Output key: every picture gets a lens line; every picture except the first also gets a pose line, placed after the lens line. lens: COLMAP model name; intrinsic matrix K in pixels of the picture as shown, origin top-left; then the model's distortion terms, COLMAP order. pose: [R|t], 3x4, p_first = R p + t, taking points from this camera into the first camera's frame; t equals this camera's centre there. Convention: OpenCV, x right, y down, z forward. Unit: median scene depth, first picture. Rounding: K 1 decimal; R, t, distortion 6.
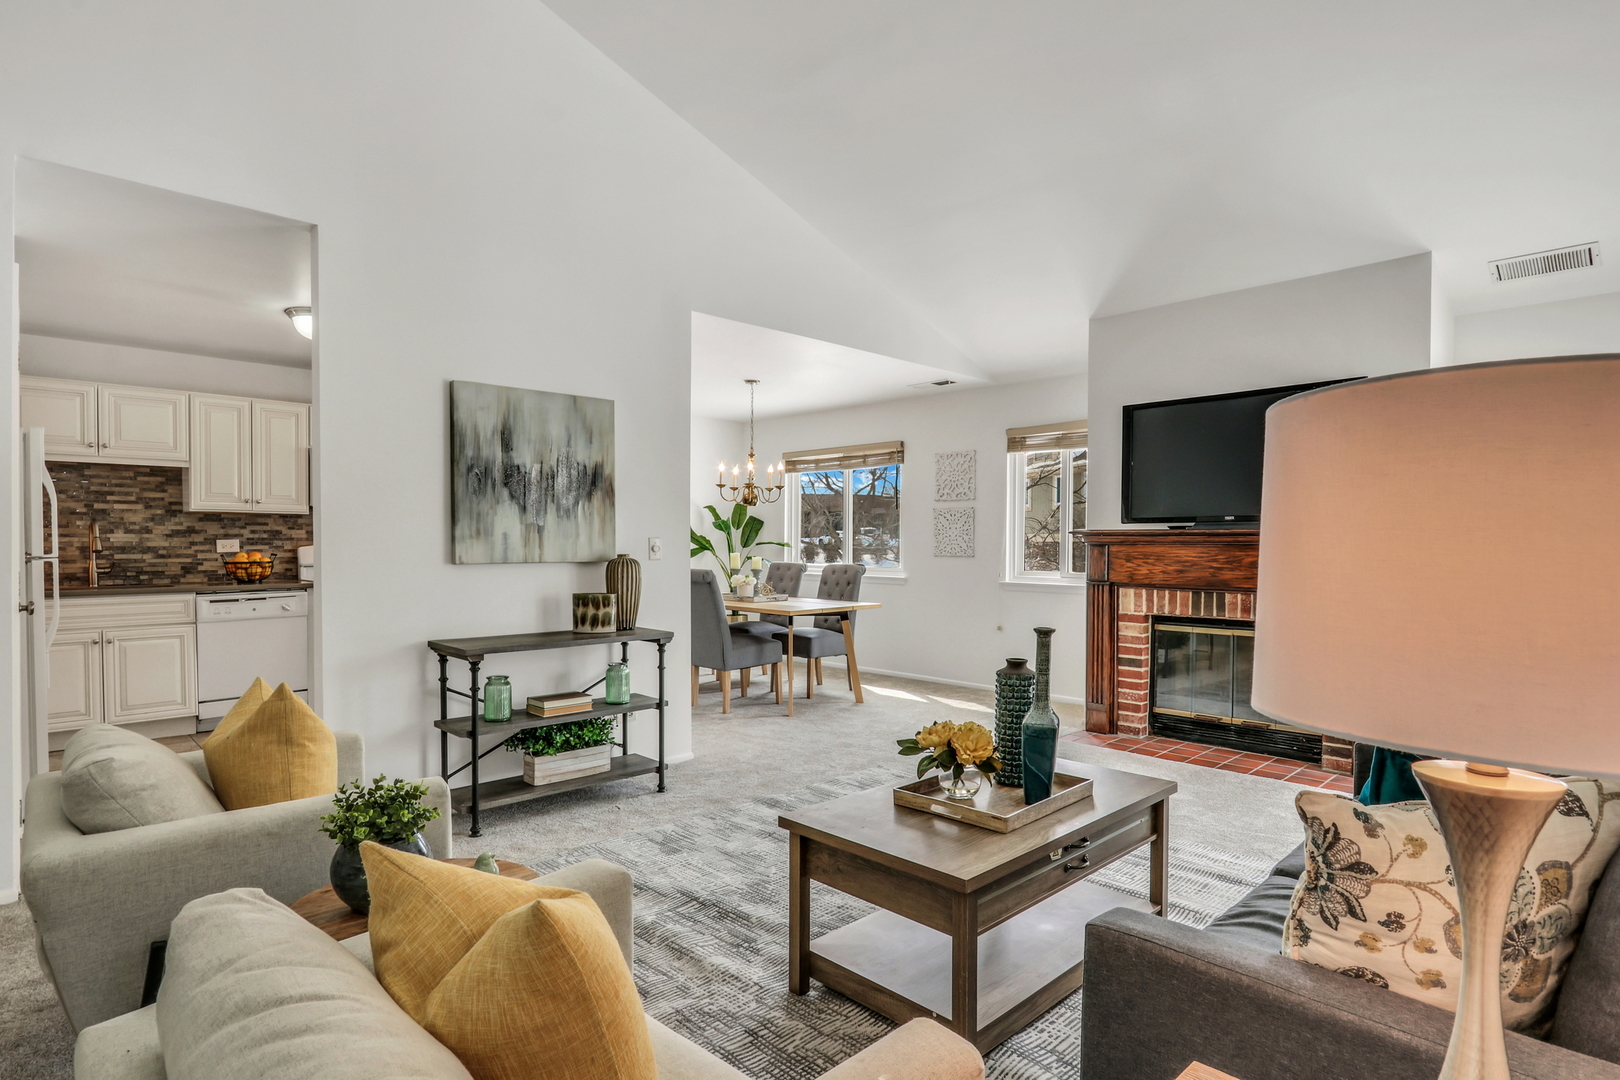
lens RADIAL K [[843.4, 0, 792.8], [0, 843.4, 560.3], [0, 0, 1]] dist [-0.019817, 0.005593]
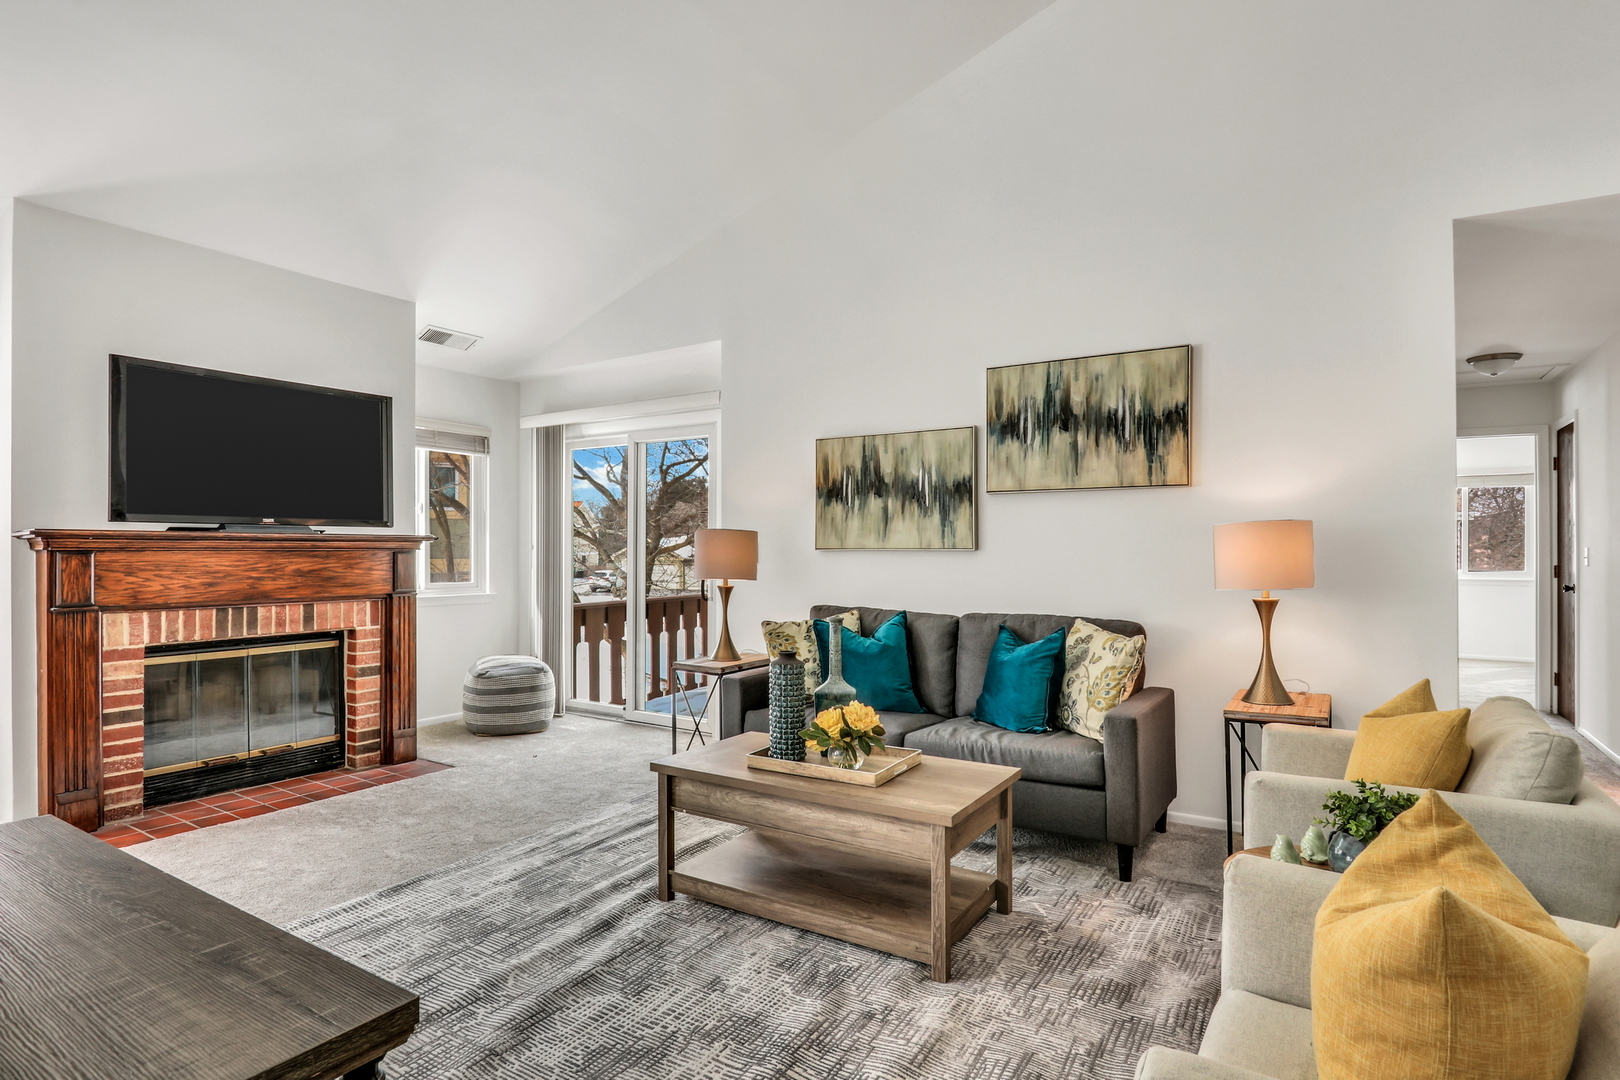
lens RADIAL K [[850.4, 0, 789.3], [0, 850.4, 547.1], [0, 0, 1]] dist [-0.013702, 0.001217]
pose [[-0.228491, -0.000824, 0.973546, -0.418922], [0.018671, 0.999812, 0.005228, -0.015163], [-0.973367, 0.019372, -0.228433, 0.606672]]
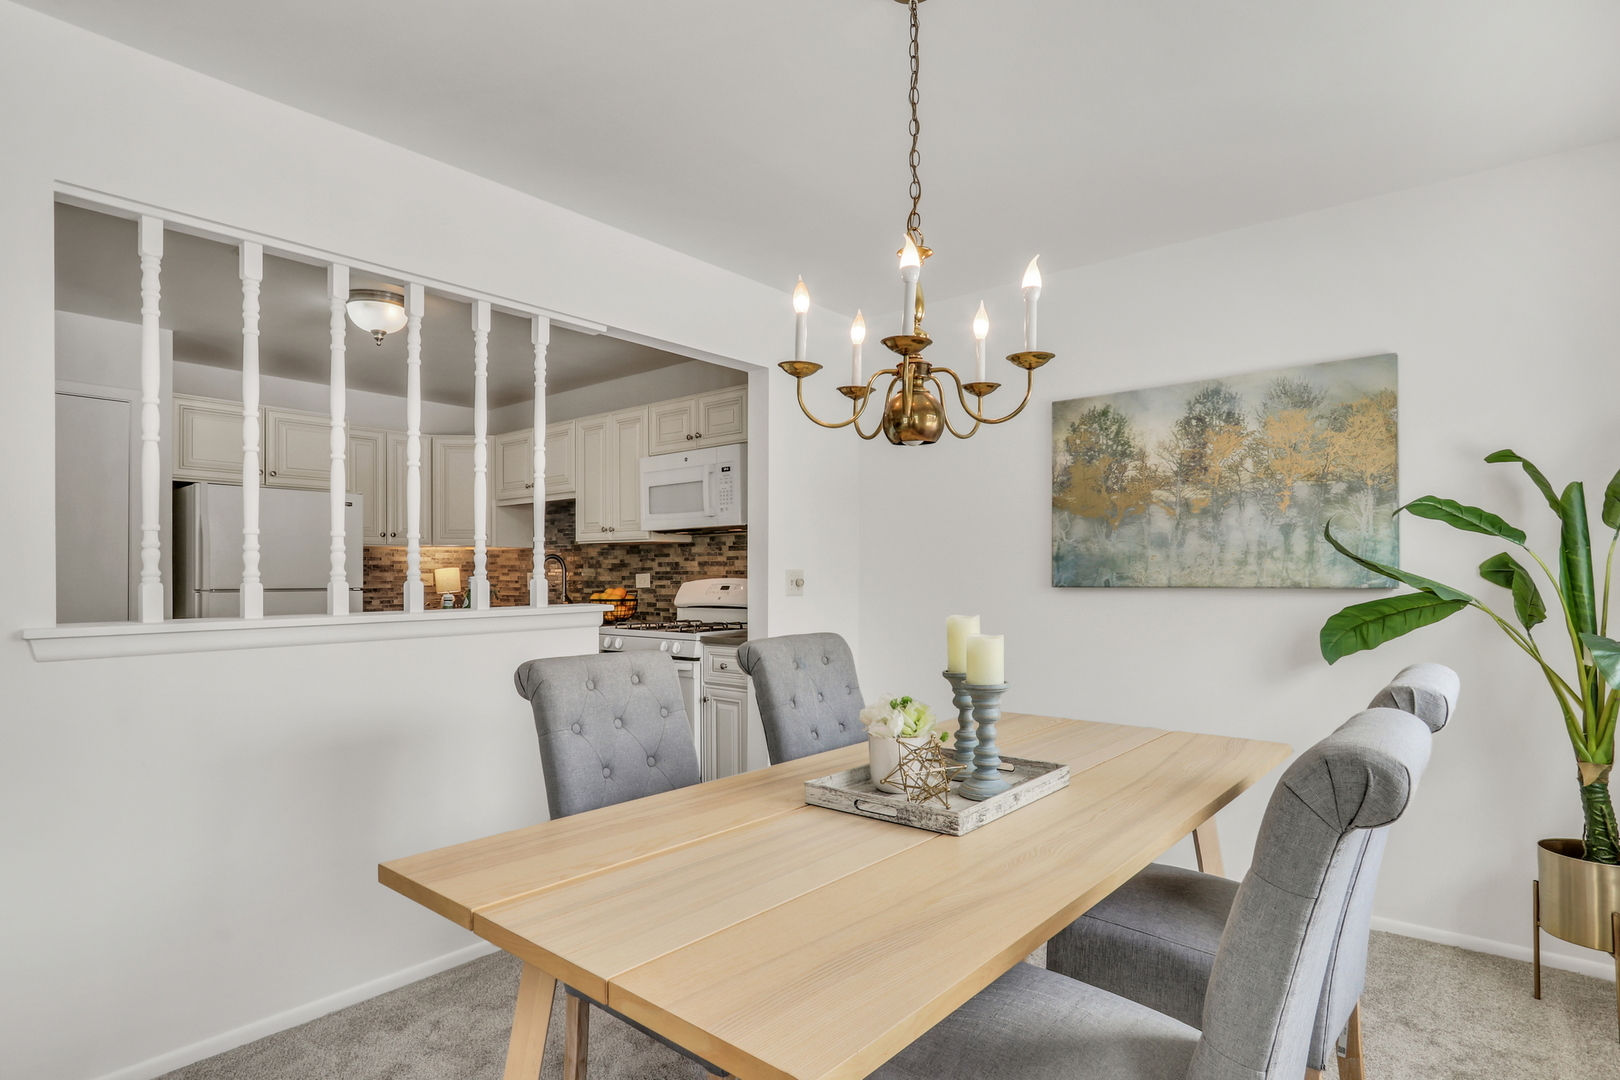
lens RADIAL K [[874.7, 0, 766.6], [0, 874.7, 570.6], [0, 0, 1]] dist [-0.005026, -0.000237]
pose [[0.085717, -0.004922, -0.996307, 0.294695], [-0.018269, 0.999812, -0.006511, -0.027004], [0.996152, 0.018760, 0.085611, 1.167835]]
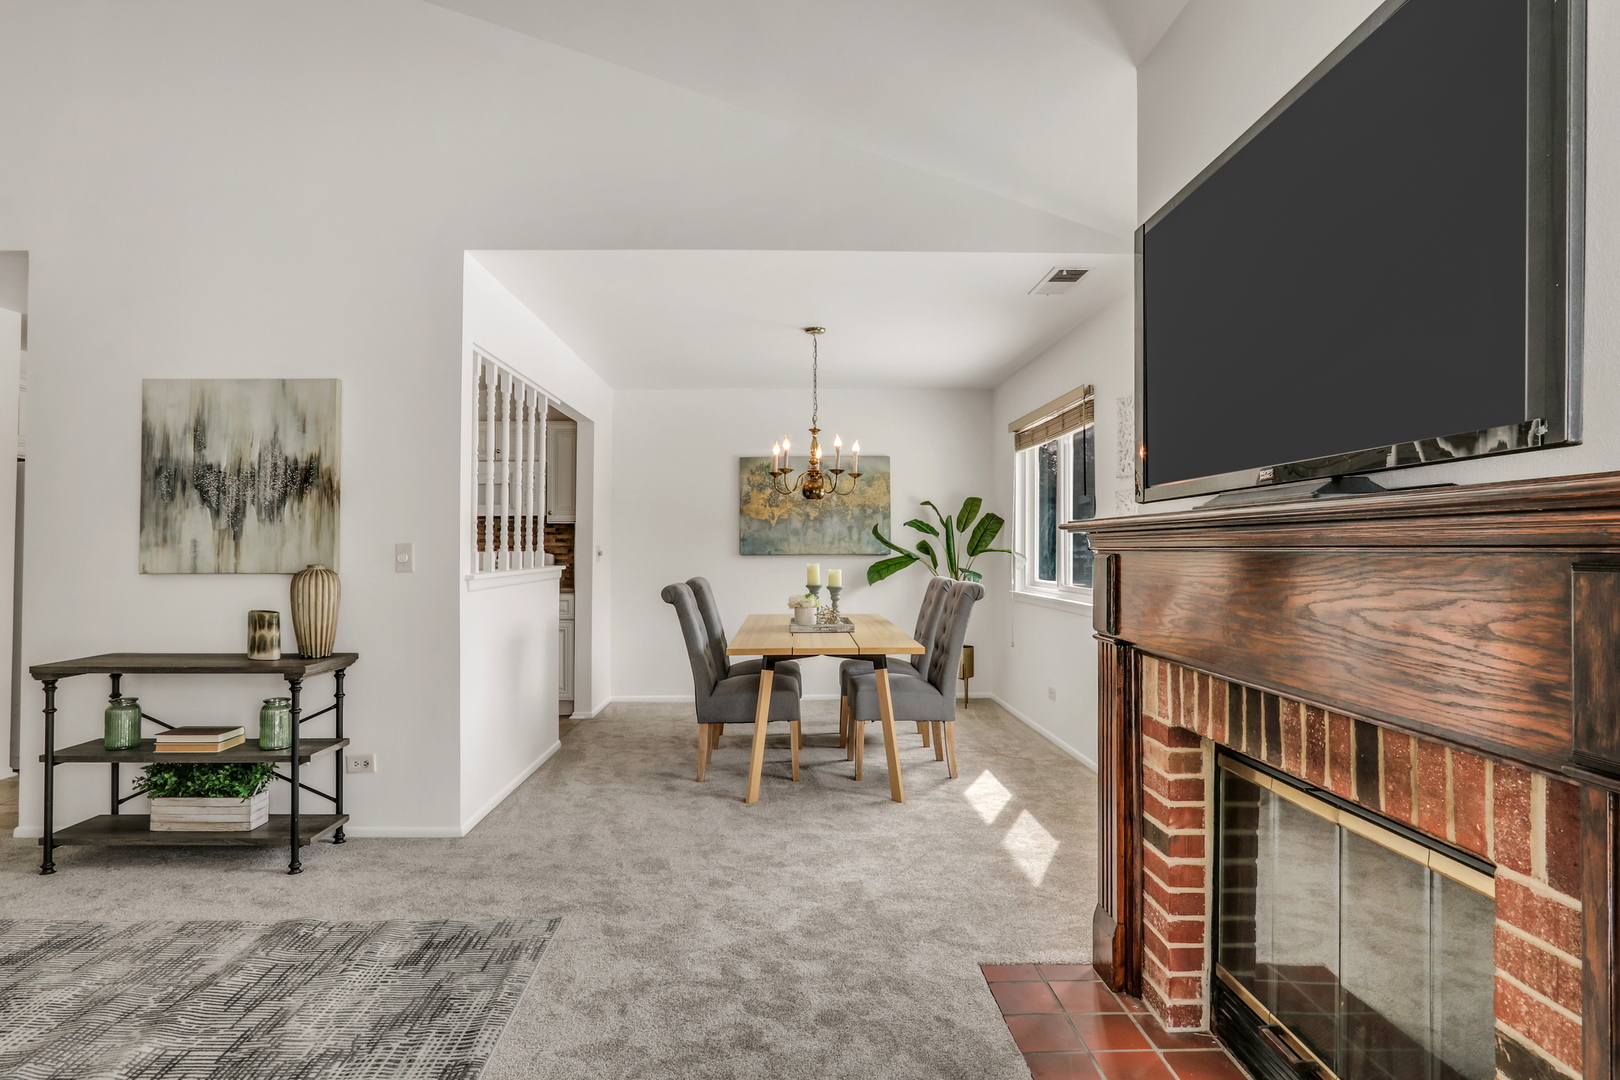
lens RADIAL K [[861.4, 0, 791.3], [0, 861.4, 529.4], [0, 0, 1]] dist [-0.006067, 0.000510]
pose [[0.734211, -0.018488, -0.678670, 0.554781], [-0.011723, 0.999135, -0.039901, -0.010715], [0.678821, 0.037252, 0.733359, 0.557181]]
